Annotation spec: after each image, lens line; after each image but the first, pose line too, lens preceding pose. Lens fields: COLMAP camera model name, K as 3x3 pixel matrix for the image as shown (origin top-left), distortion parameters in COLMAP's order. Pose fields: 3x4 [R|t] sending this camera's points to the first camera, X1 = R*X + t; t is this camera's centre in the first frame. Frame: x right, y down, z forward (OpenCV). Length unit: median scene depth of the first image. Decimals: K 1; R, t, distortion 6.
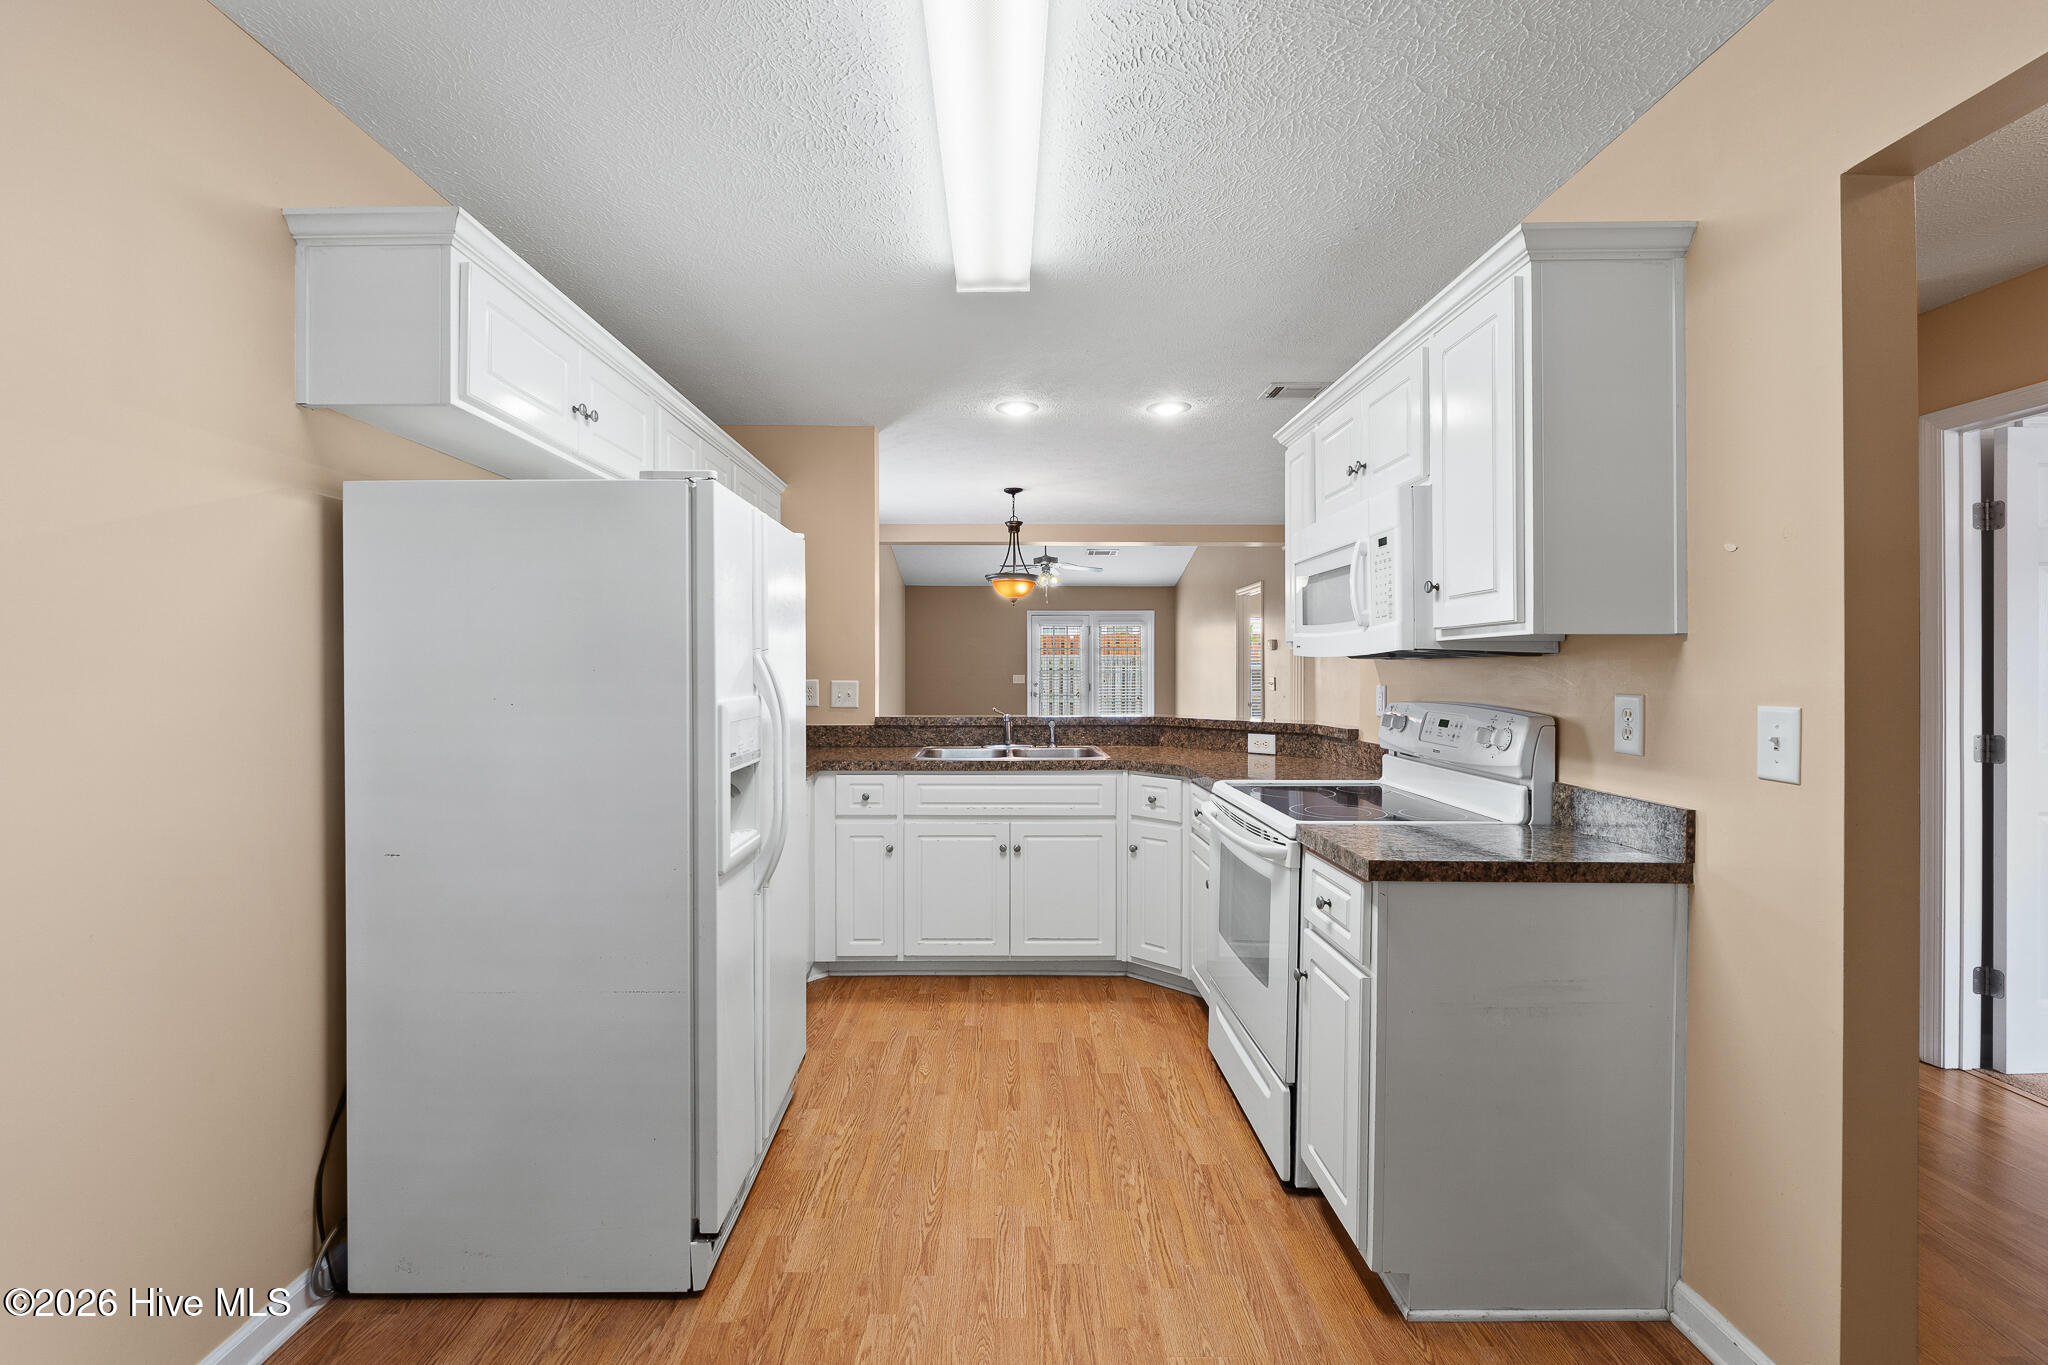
lens RADIAL K [[865.2, 0, 982.5], [0, 865.2, 667.2], [0, 0, 1]] dist [0.000648, -0.000578]
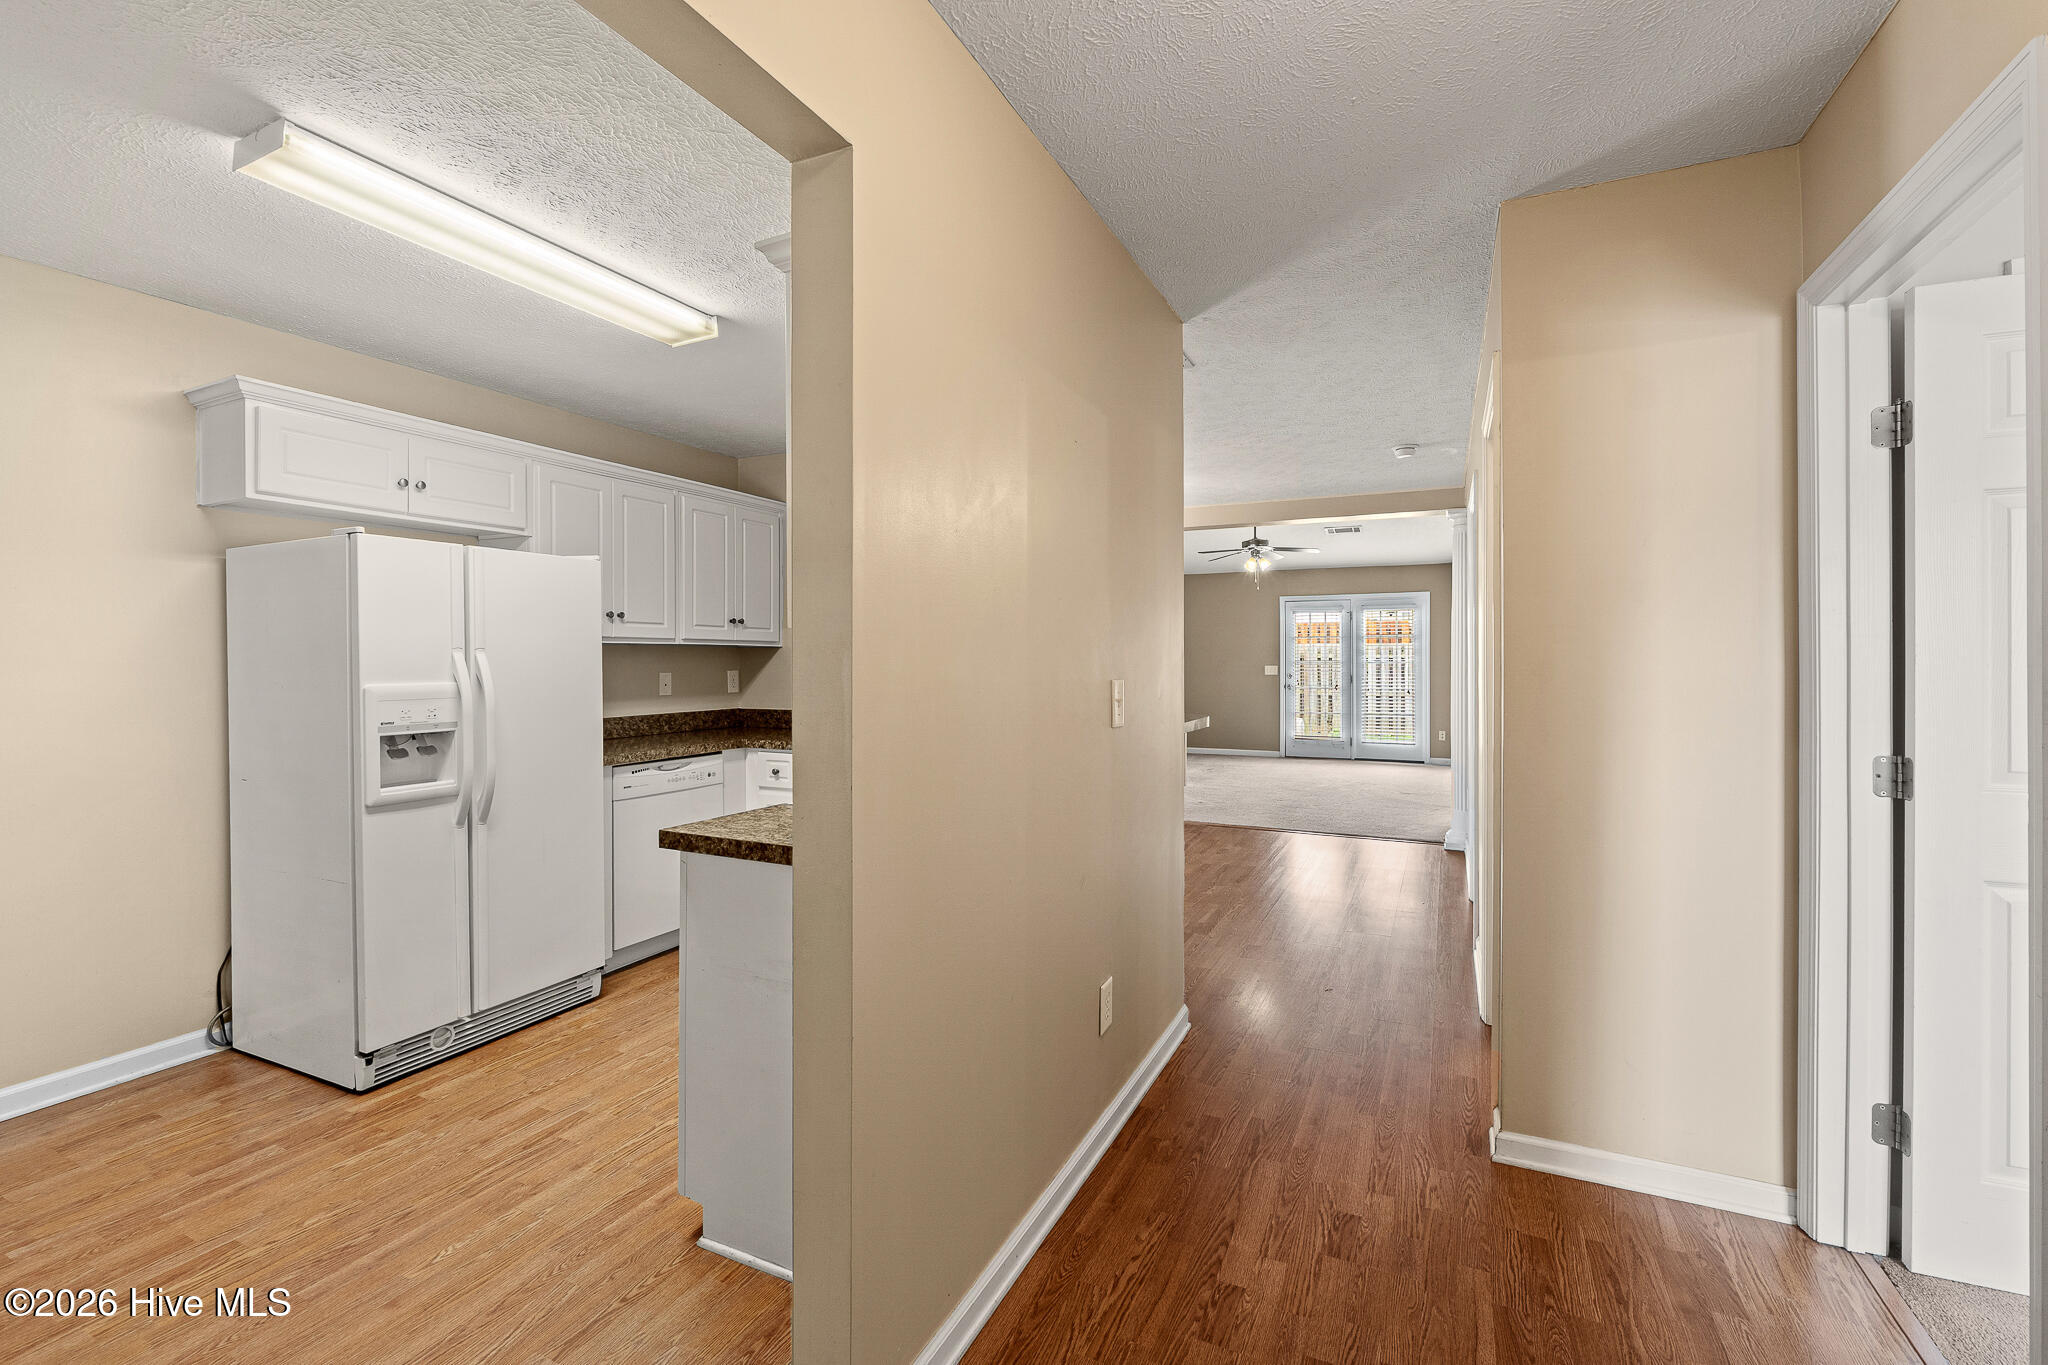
lens RADIAL K [[865.2, 0, 982.5], [0, 865.2, 662.6], [0, 0, 1]] dist [0.000648, -0.000578]
pose [[0.899679, -0.003067, -0.436541, 0.823028], [0.005337, 0.999978, 0.003975, 0.000408], [0.436519, -0.005906, 0.899676, 0.100166]]
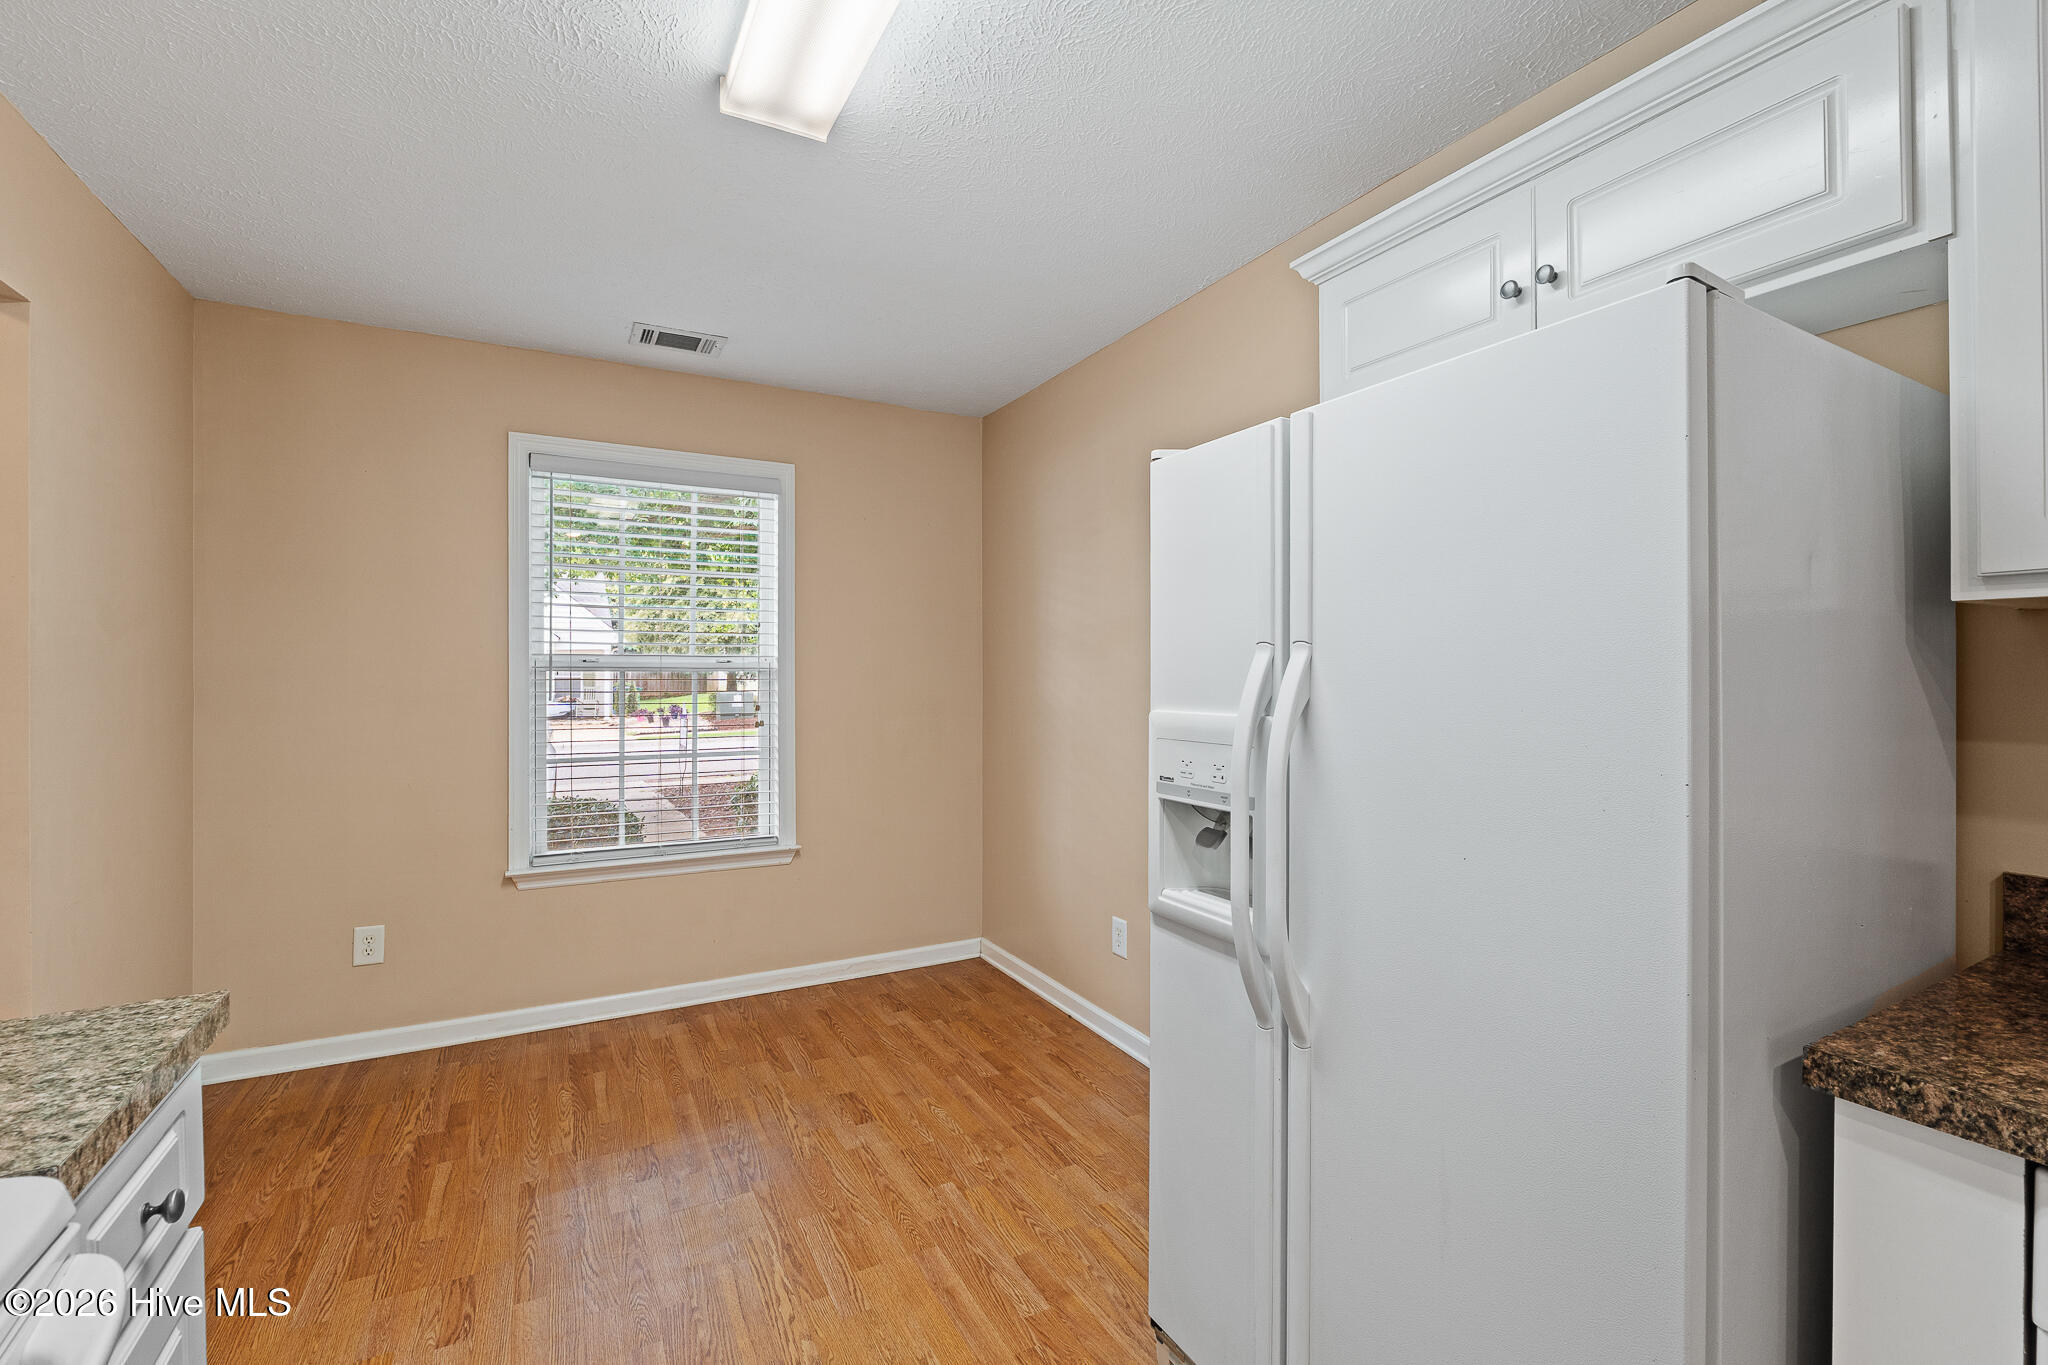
lens RADIAL K [[865.2, 0, 1027.1], [0, 865.2, 677.0], [0, 0, 1]] dist [0.000648, -0.000578]
pose [[-0.865399, -0.002562, -0.501077, 0.185696], [0.003918, 0.999922, -0.011880, 0.008511], [0.501068, -0.012244, -0.865321, 1.085380]]
